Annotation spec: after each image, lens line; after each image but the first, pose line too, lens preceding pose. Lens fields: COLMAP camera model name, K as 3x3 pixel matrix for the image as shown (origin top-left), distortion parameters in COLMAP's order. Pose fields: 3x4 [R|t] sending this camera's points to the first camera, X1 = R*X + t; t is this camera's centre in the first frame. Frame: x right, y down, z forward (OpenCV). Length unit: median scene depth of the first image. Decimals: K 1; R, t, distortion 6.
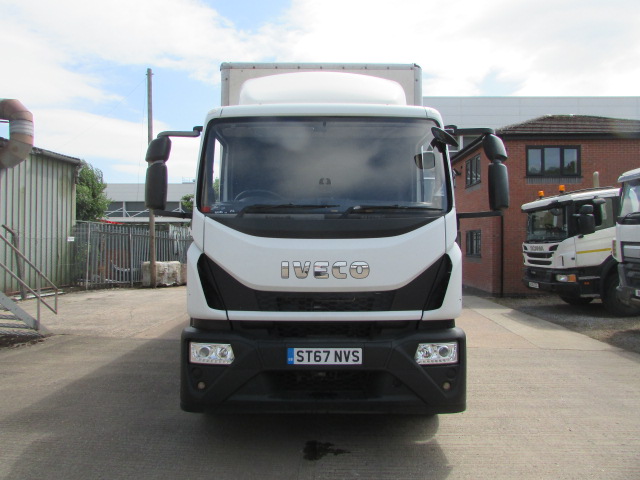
lens RADIAL K [[450.1, 0, 322.9], [0, 450.1, 238.0], [0, 0, 1]] dist [-0.044658, 0.008433]
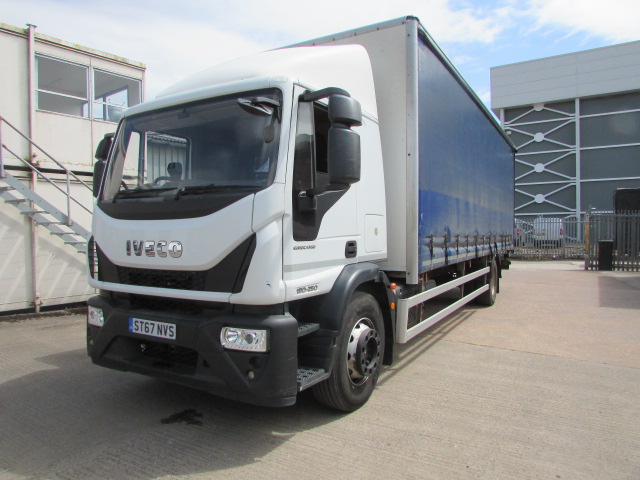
lens RADIAL K [[450.1, 0, 322.6], [0, 450.1, 240.8], [0, 0, 1]] dist [-0.044658, 0.008433]
pose [[0.870777, 0.008880, -0.491598, 0.868051], [0.007577, 0.999476, 0.031475, 0.021056], [0.491619, -0.031132, 0.870253, 0.263203]]
